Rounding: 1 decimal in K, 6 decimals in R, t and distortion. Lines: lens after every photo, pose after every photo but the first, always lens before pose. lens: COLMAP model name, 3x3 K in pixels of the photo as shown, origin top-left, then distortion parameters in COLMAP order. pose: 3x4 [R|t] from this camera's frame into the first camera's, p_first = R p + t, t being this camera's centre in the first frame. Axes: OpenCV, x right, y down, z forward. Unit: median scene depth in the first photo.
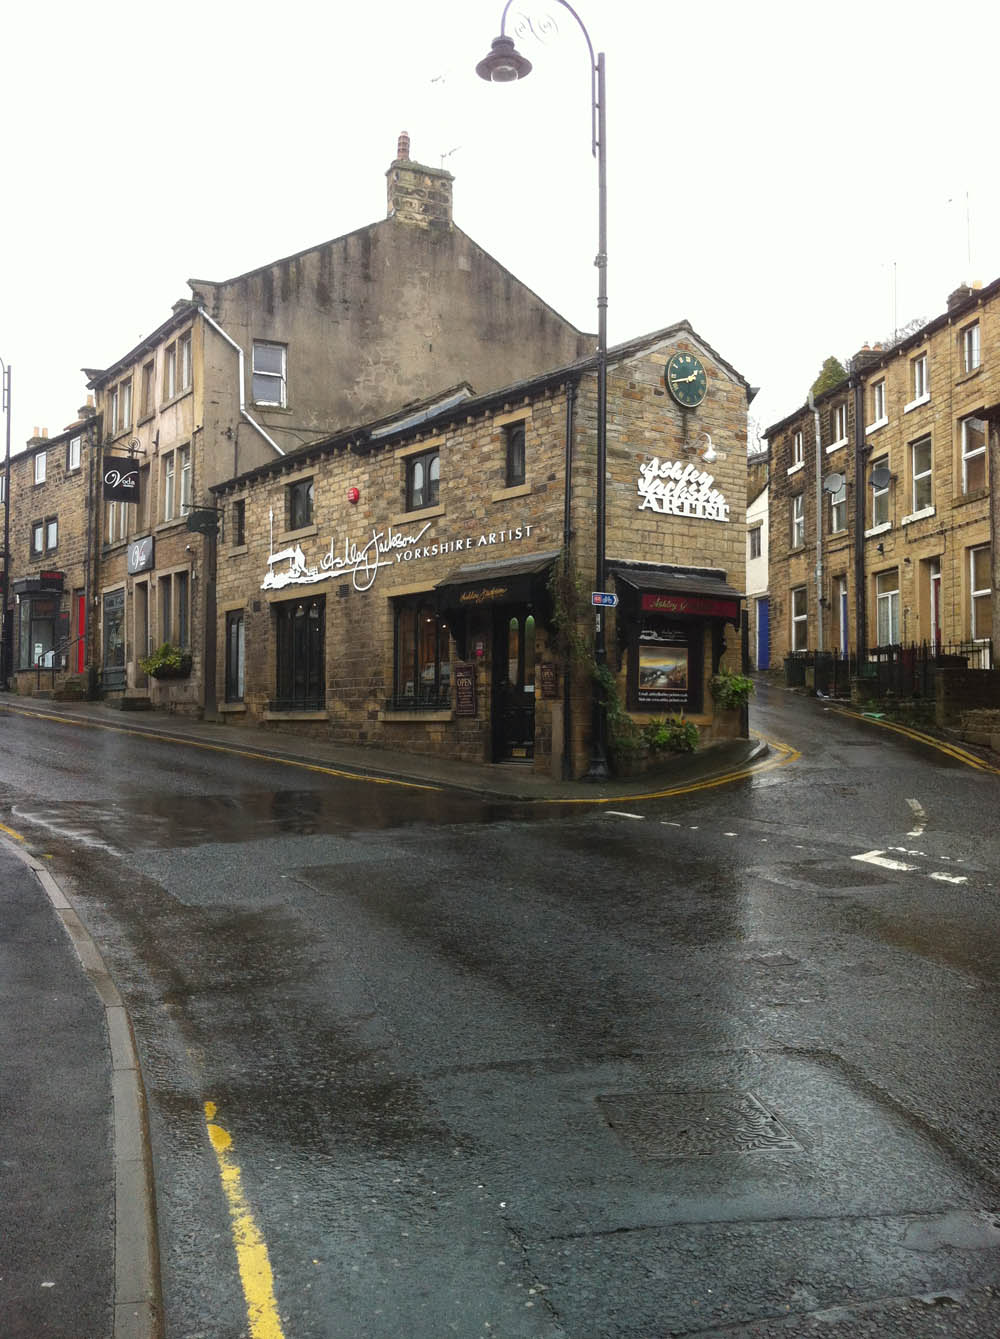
lens RADIAL K [[1221.4, 0, 503.2], [0, 1221.4, 674.4], [0, 0, 1]] dist [0.065067, -0.138909]
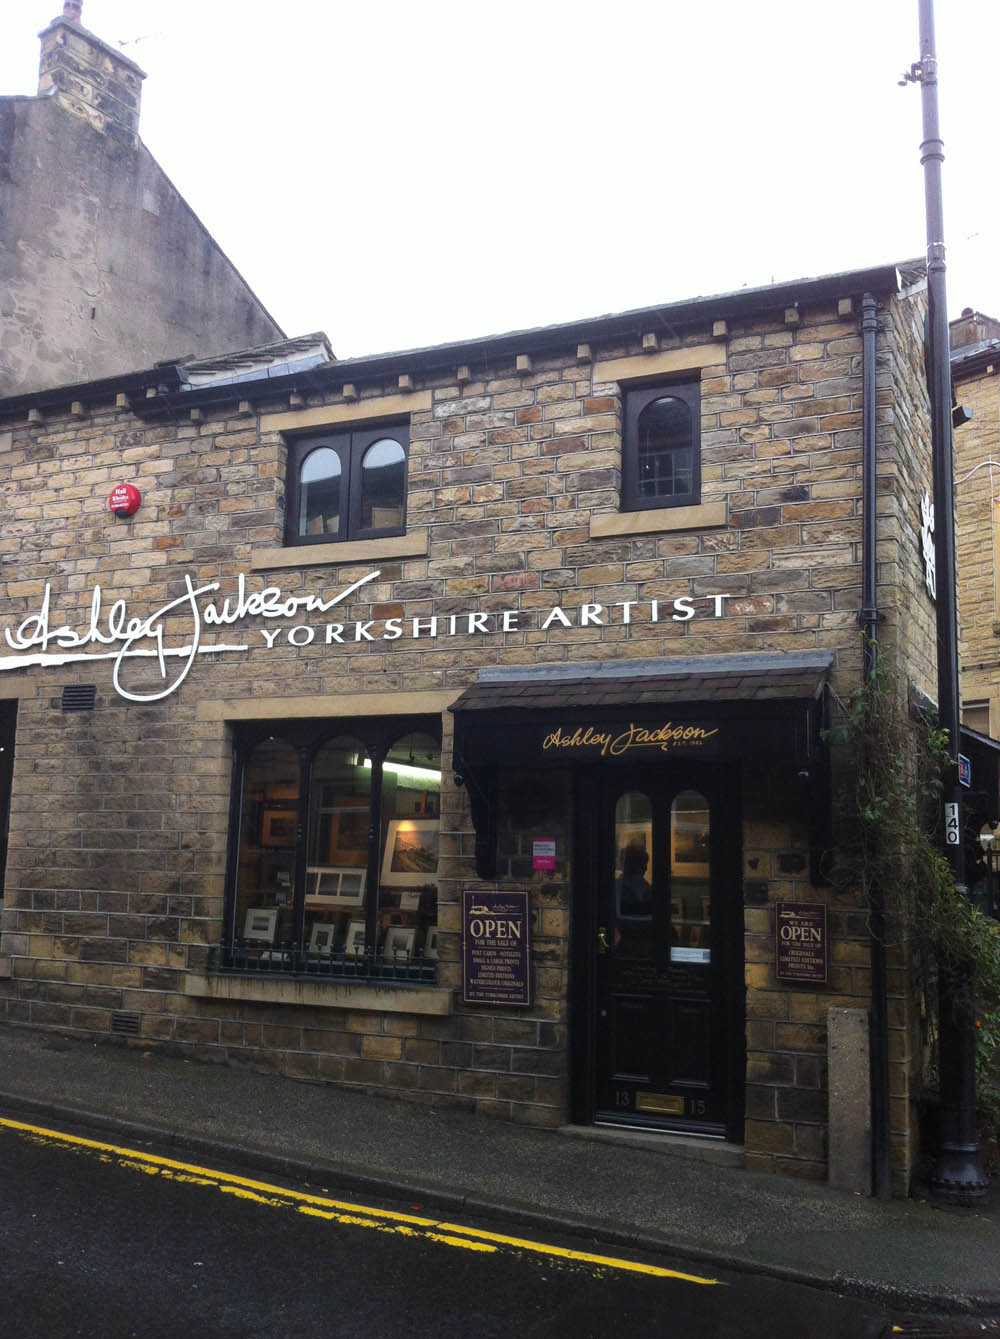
lens RADIAL K [[1221.4, 0, 513.0], [0, 1221.4, 671.6], [0, 0, 1]] dist [0.065067, -0.138909]
pose [[0.878675, 0.086311, 0.469554, -0.216109], [-0.035155, 0.992549, -0.116660, -0.030923], [-0.476125, 0.085999, 0.875162, 0.535236]]
